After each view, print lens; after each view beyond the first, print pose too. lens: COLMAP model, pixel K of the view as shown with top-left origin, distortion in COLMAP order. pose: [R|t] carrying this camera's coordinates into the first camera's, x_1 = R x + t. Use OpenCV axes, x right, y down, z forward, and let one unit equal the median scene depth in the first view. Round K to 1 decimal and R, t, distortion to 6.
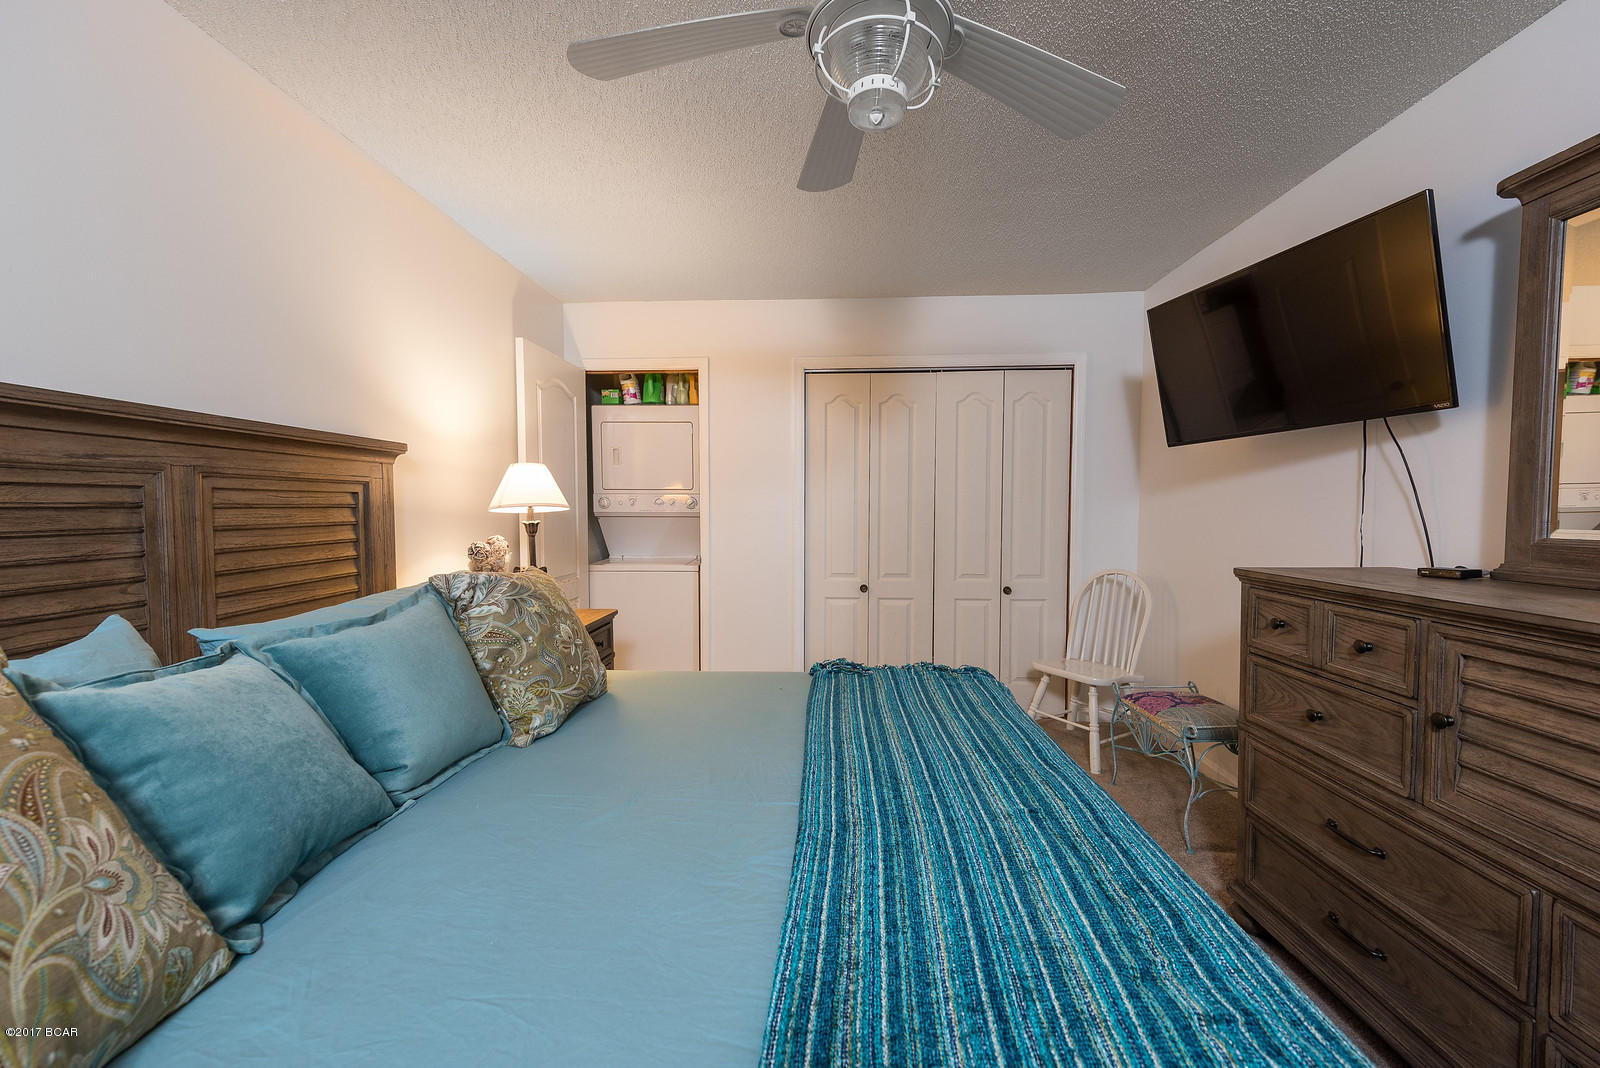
lens RADIAL K [[641.6, 0, 789.9], [0, 641.6, 535.8], [0, 0, 1]] dist [0.008902, -0.000865]
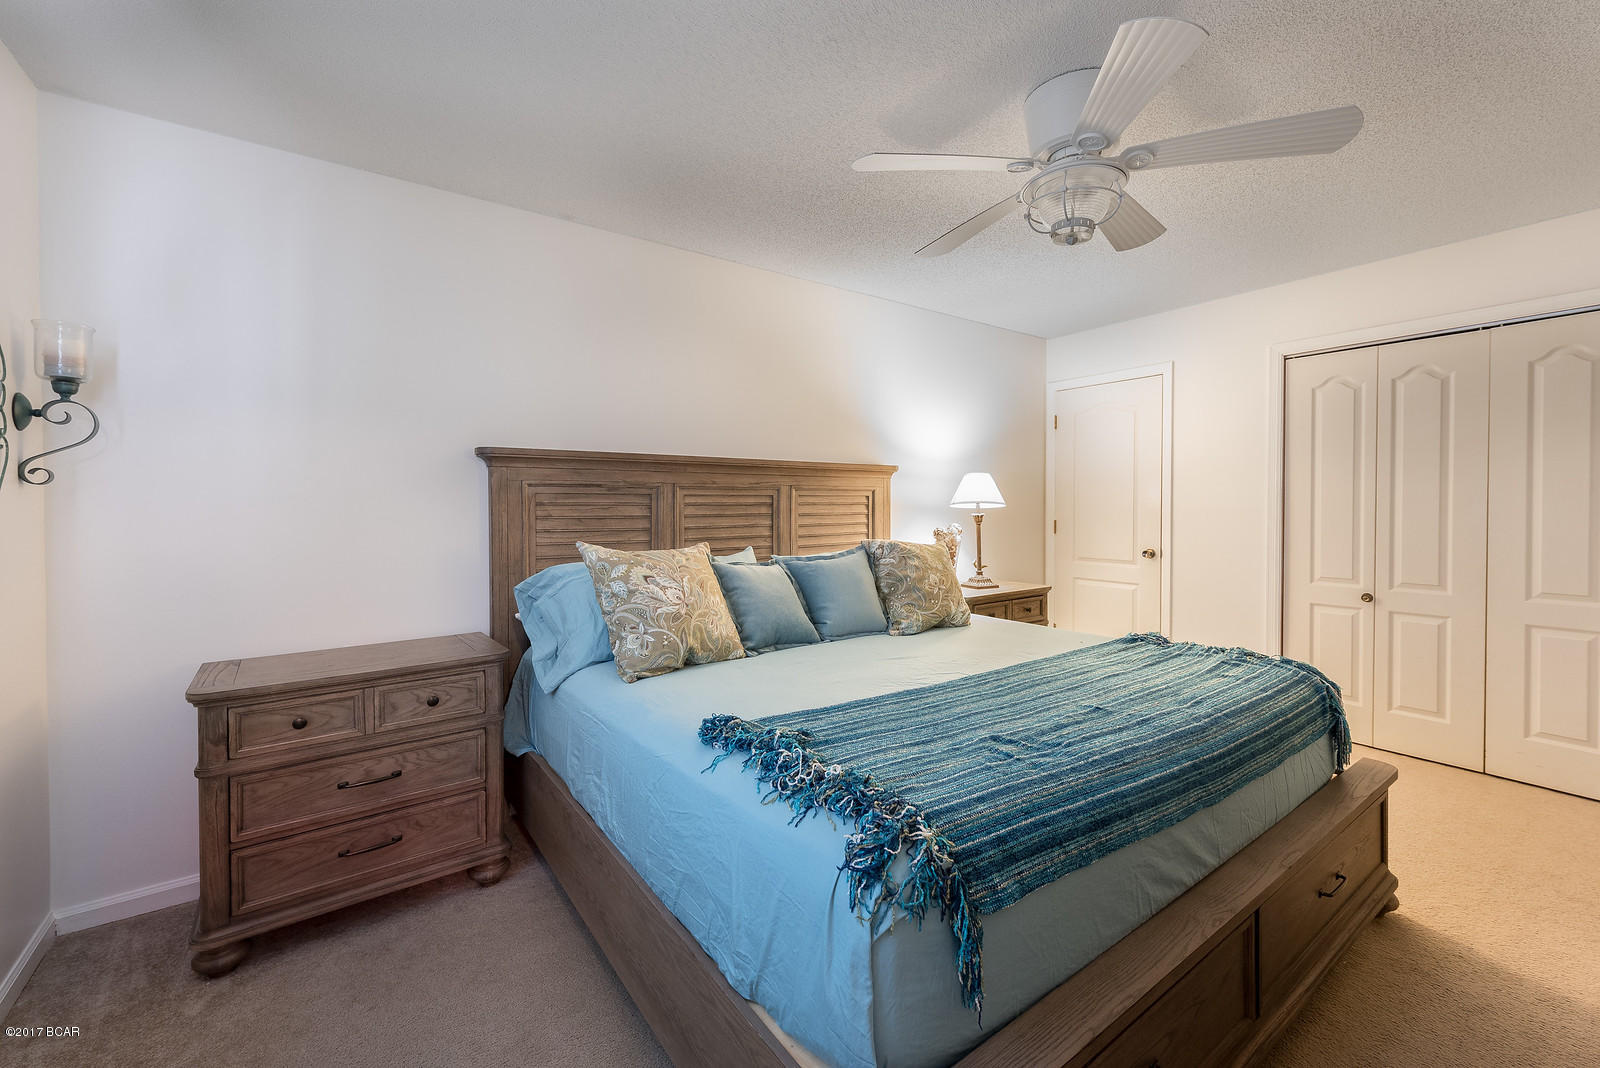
lens RADIAL K [[654.9, 0, 809.6], [0, 654.9, 512.1], [0, 0, 1]] dist [0.024168, -0.000160]
pose [[0.639377, 0.005417, -0.768874, 0.817872], [-0.030982, 0.999345, -0.018723, 0.020117], [0.768269, 0.035793, 0.639126, -0.361668]]
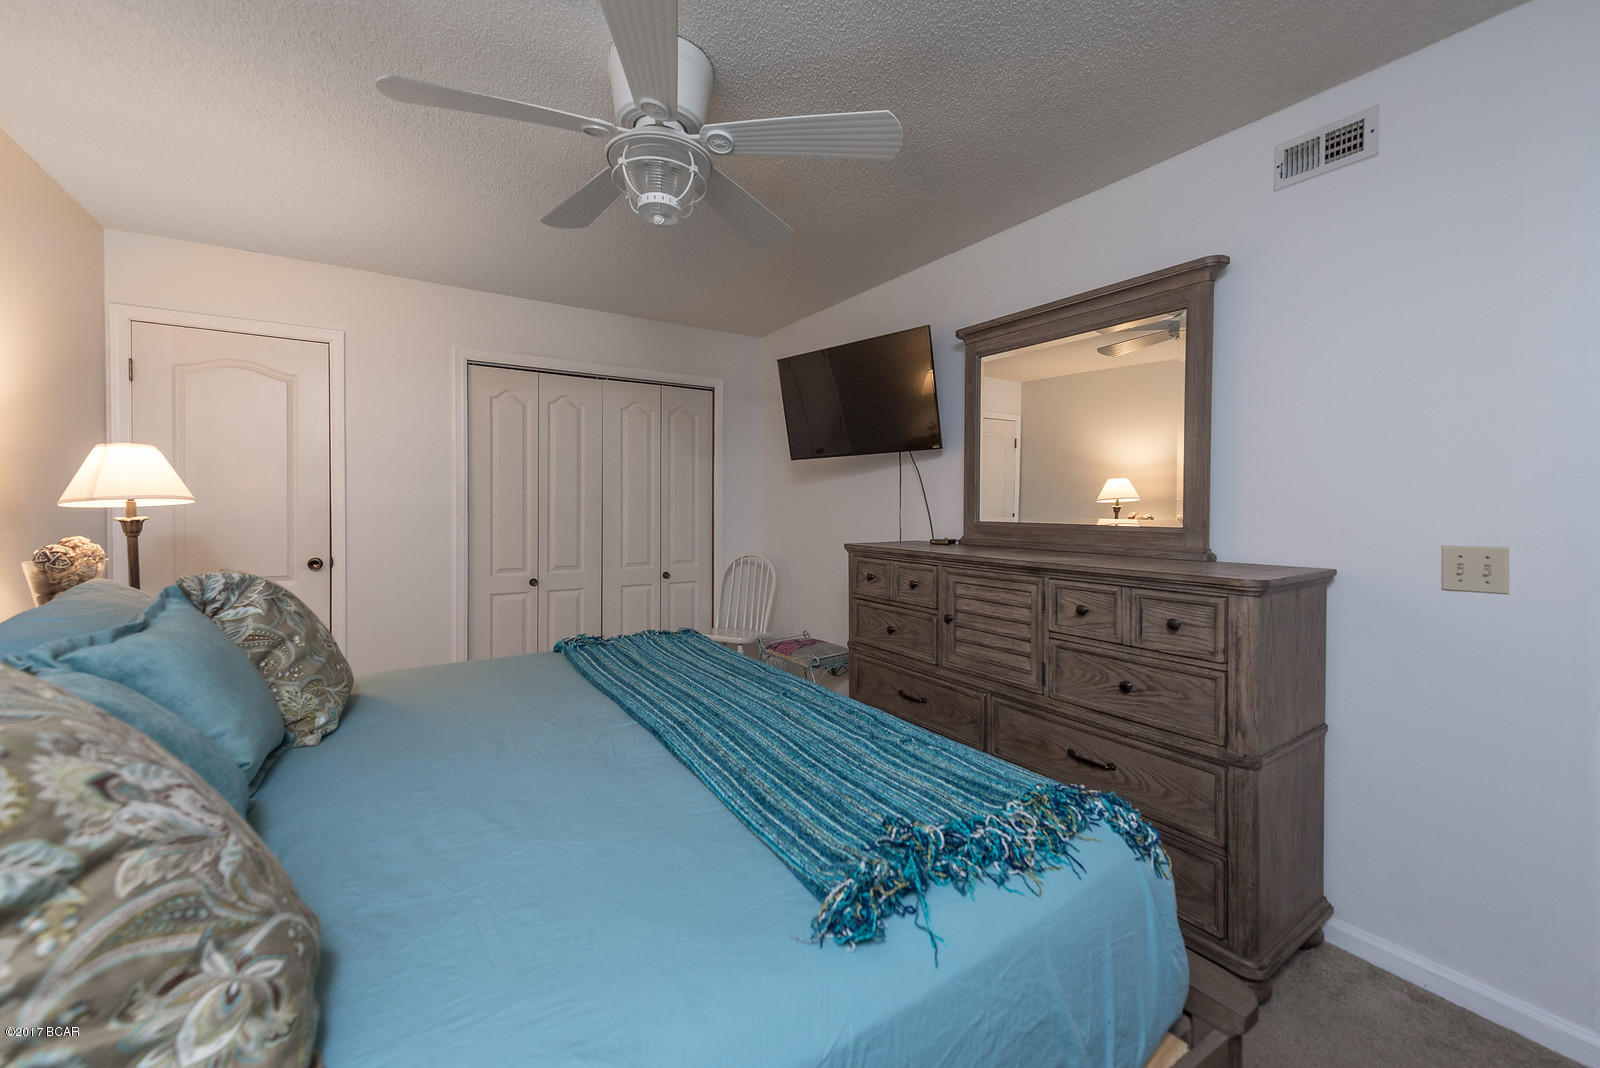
lens RADIAL K [[654.9, 0, 809.6], [0, 654.9, 512.1], [0, 0, 1]] dist [0.024168, -0.000160]
pose [[0.802693, -0.003132, 0.596384, -0.394916], [0.021368, 0.999495, -0.023511, 0.012577], [-0.596010, 0.031615, 0.802355, -0.260490]]
